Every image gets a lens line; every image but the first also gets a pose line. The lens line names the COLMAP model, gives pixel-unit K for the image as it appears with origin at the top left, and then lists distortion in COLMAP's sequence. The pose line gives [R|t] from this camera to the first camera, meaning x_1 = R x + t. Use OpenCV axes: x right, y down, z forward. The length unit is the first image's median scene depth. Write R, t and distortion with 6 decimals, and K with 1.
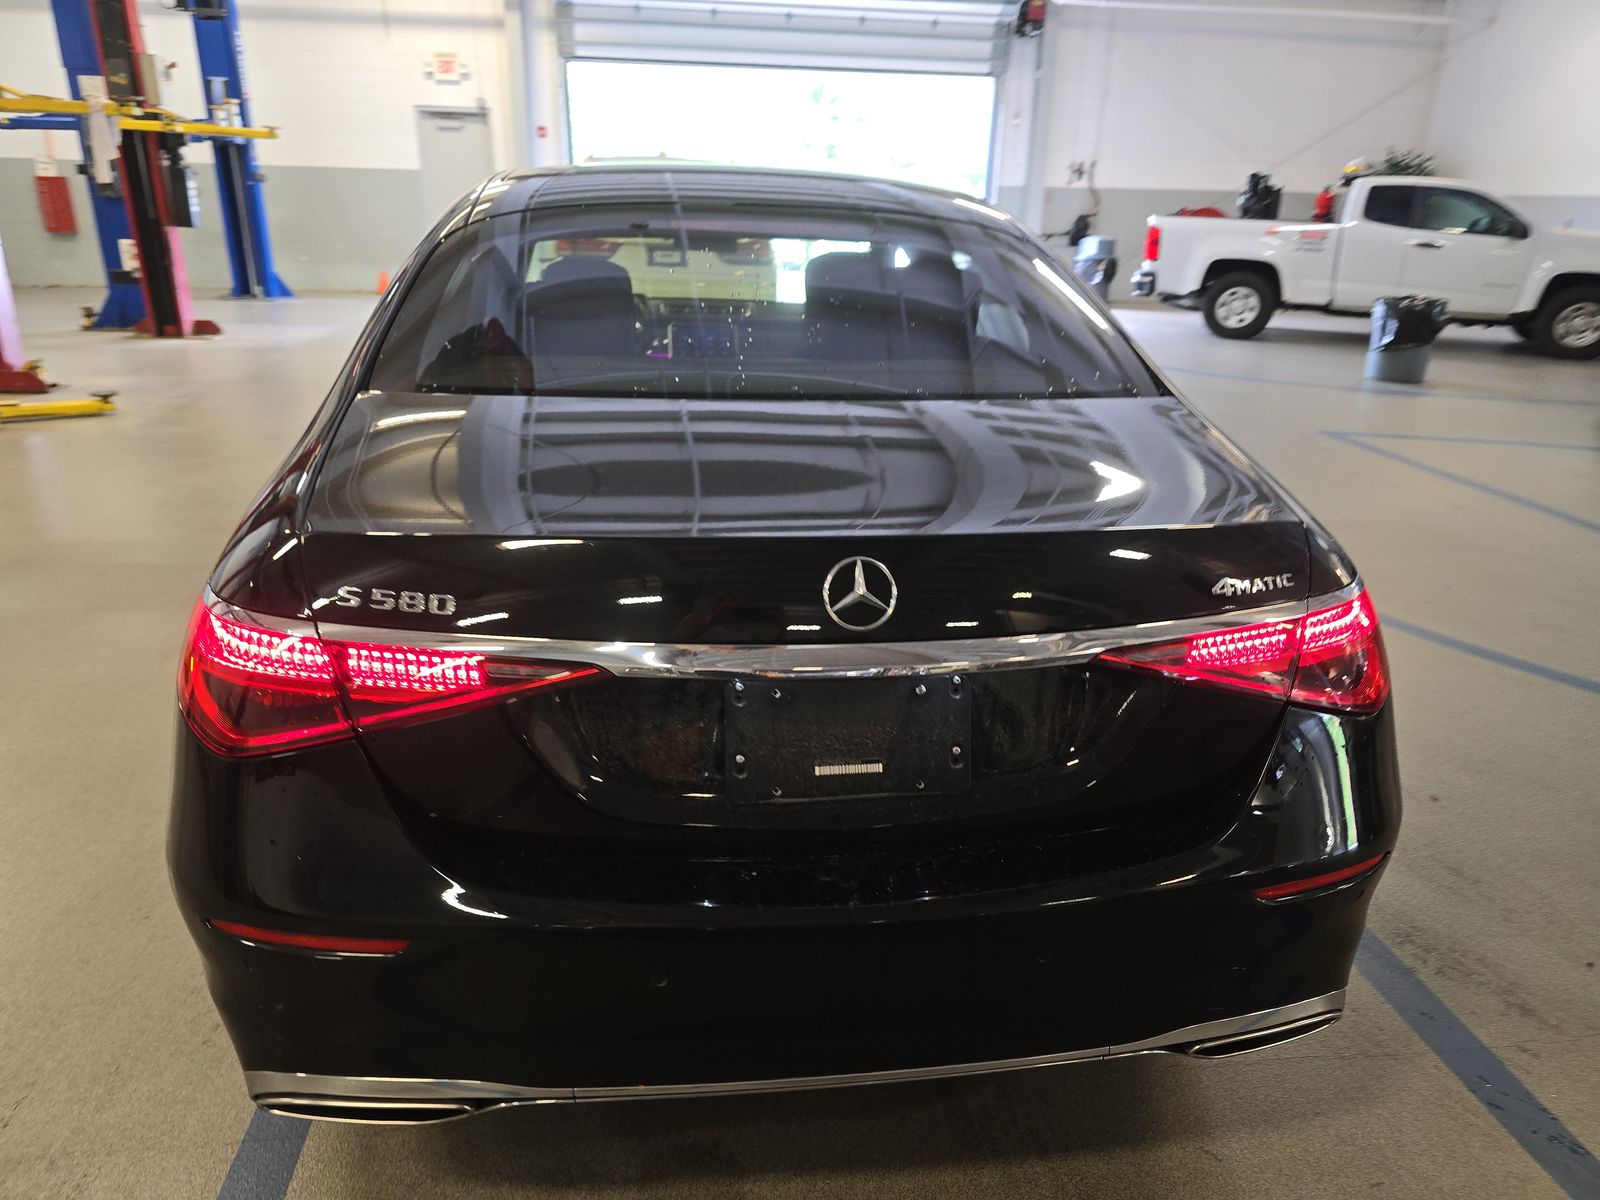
lens RADIAL K [[1078.2, 0, 797.3], [0, 1078.2, 598.5], [0, 0, 1]] dist [0.032516, -0.018772]
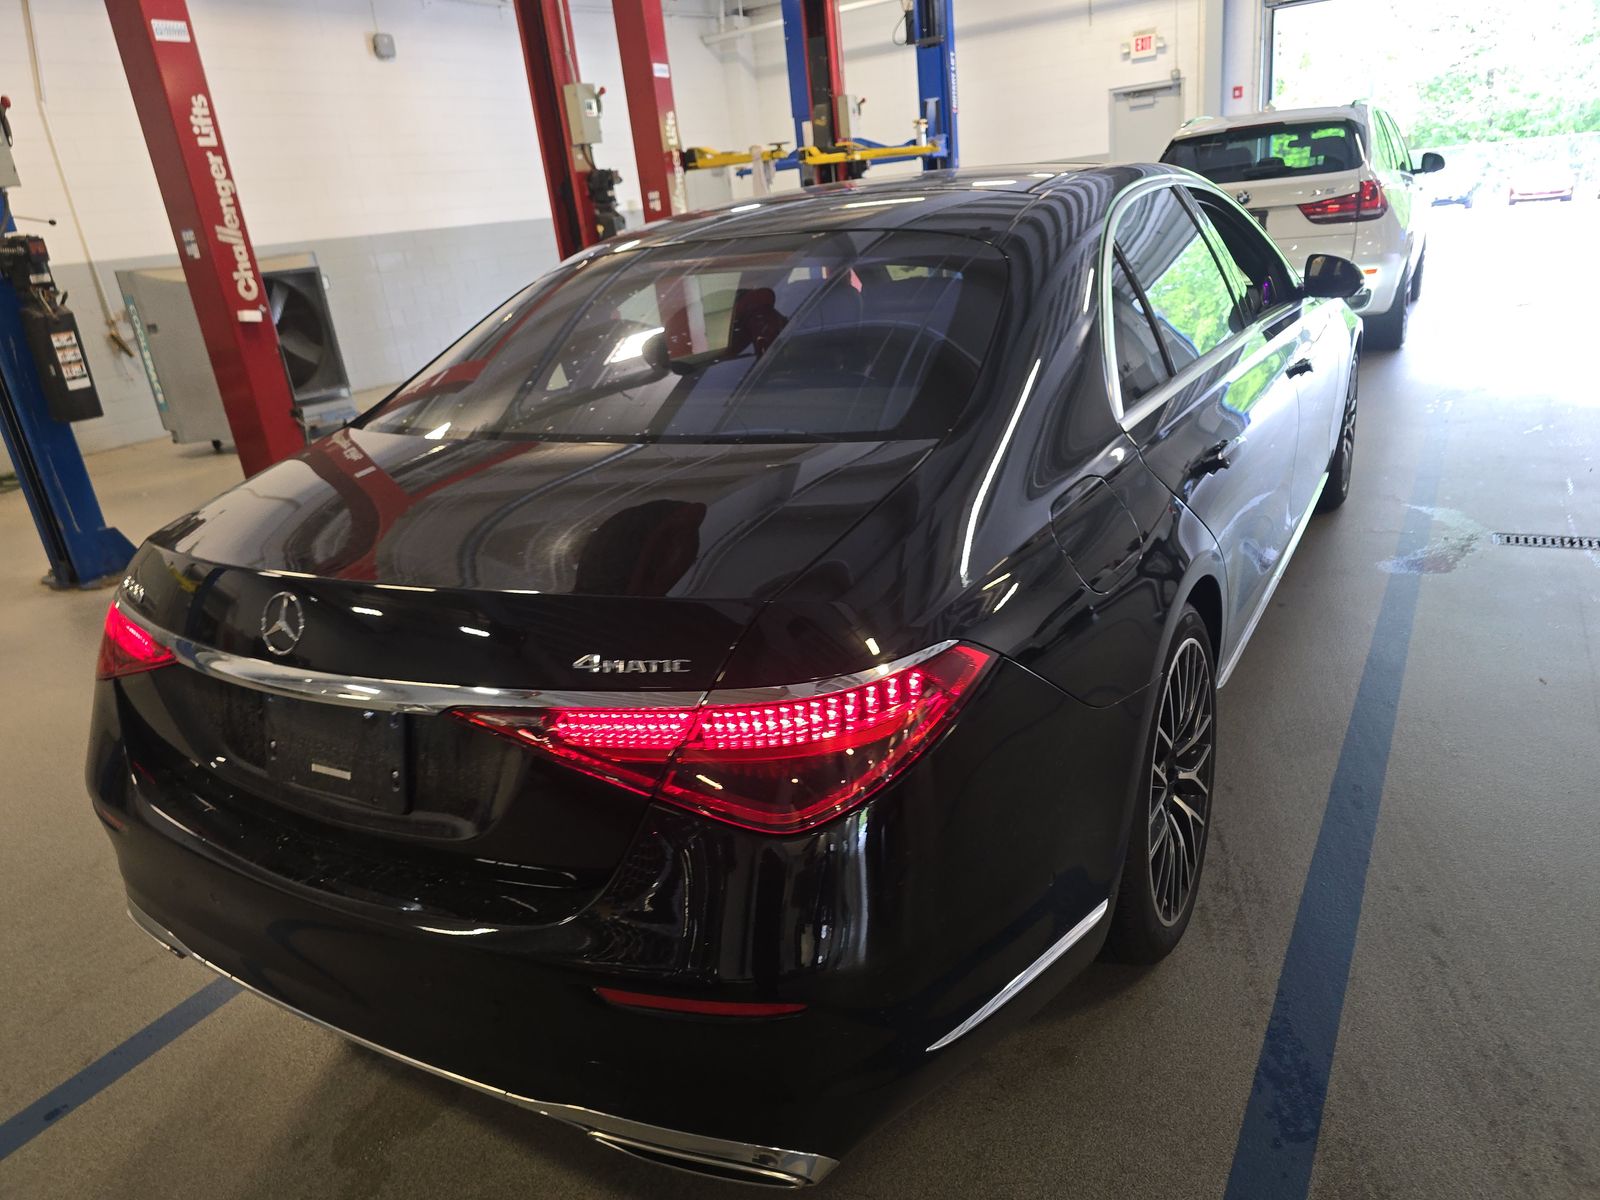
lens RADIAL K [[1078.2, 0, 796.2], [0, 1078.2, 598.4], [0, 0, 1]] dist [0.032516, -0.018772]
pose [[0.796512, 0.103942, -0.595621, 0.112160], [-0.090666, 0.994507, 0.052306, -0.013760], [0.597786, 0.012340, 0.801561, 0.033661]]
